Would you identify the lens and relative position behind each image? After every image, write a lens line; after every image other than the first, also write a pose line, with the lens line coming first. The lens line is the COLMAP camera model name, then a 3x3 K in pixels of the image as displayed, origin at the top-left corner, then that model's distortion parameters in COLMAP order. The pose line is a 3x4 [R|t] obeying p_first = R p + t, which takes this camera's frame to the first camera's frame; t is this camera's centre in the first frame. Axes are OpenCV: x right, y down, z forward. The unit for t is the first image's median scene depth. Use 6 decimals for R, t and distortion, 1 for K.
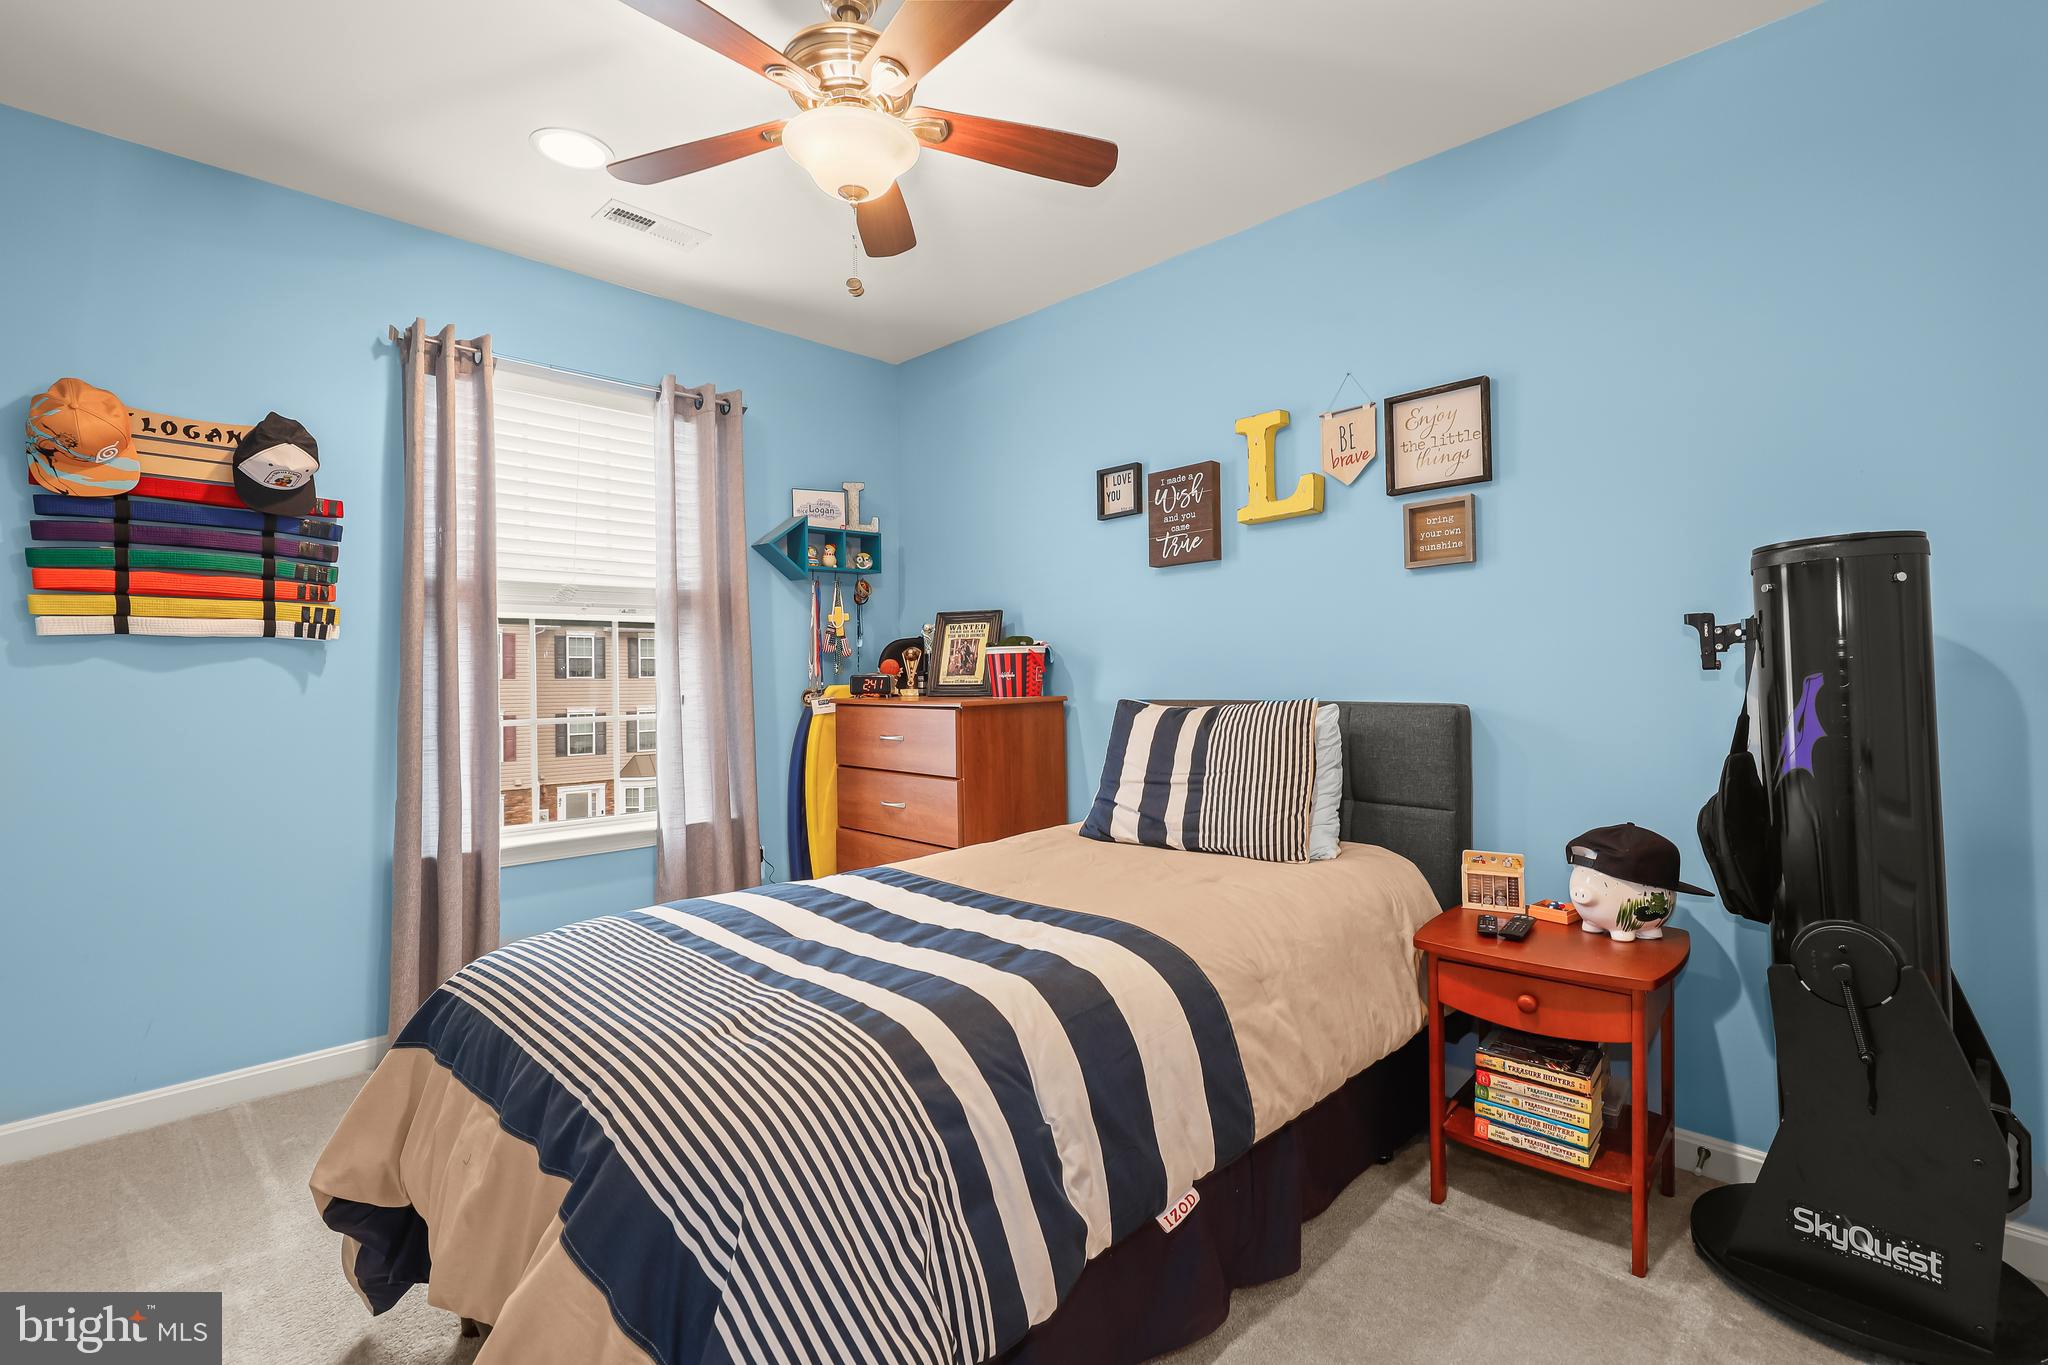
lens RADIAL K [[927.7, 0, 1034.8], [0, 927.7, 695.1], [0, 0, 1]] dist [-0.003209, 0.000506]
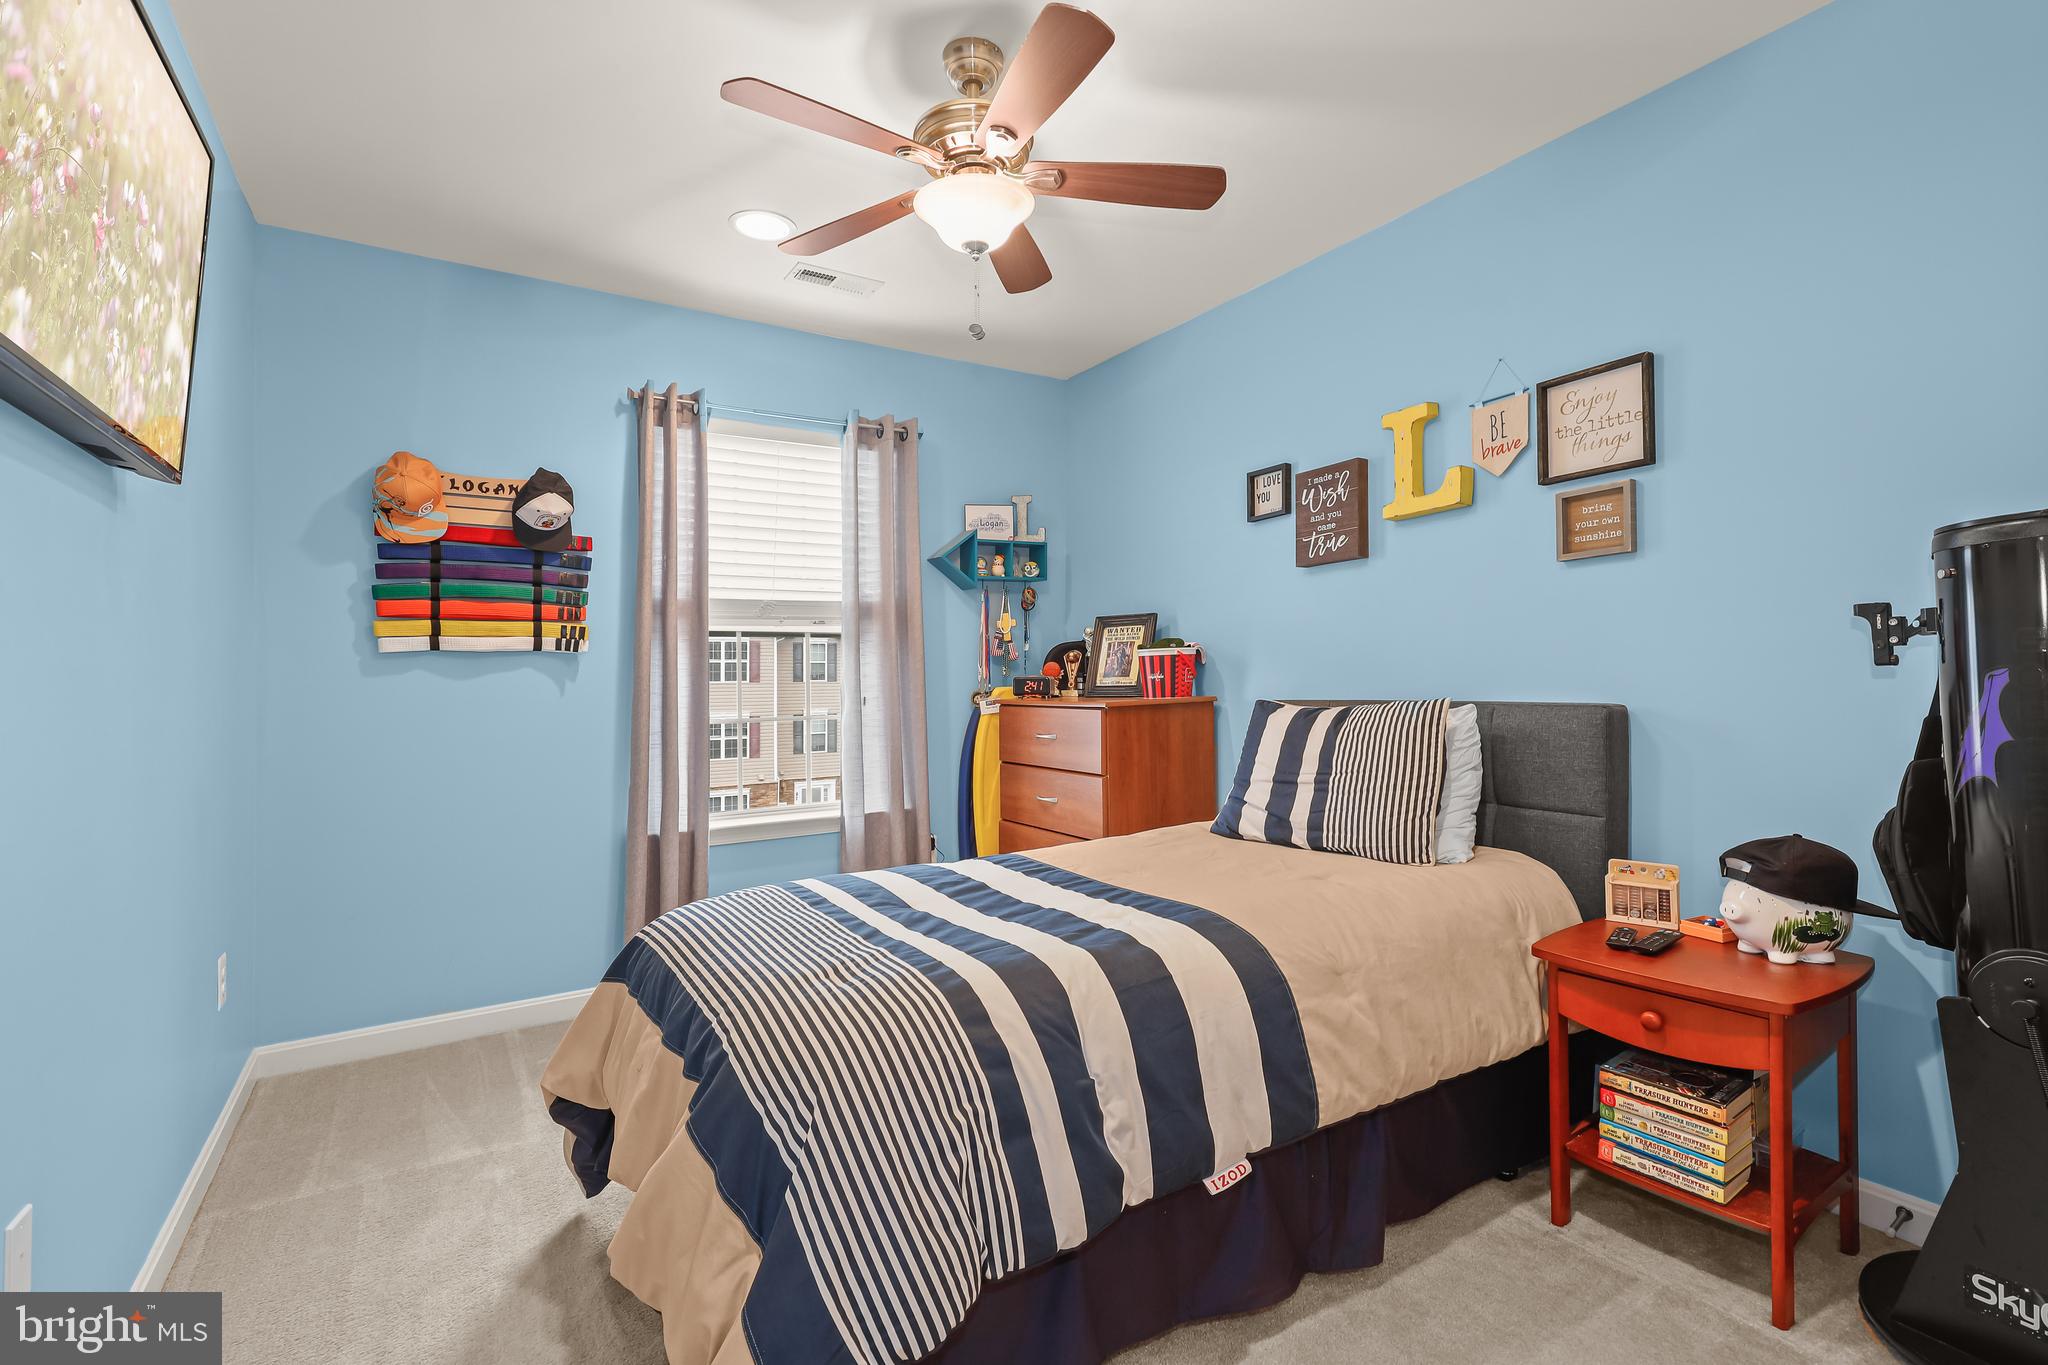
lens RADIAL K [[931.2, 0, 1024.0], [0, 931.2, 682.5], [0, 0, 1]] dist [0.010584, 0.000567]
pose [[0.972777, -0.006697, -0.231645, 0.109678], [0.003494, 0.999893, -0.014233, -0.000788], [0.231716, 0.013037, 0.972696, -0.068743]]
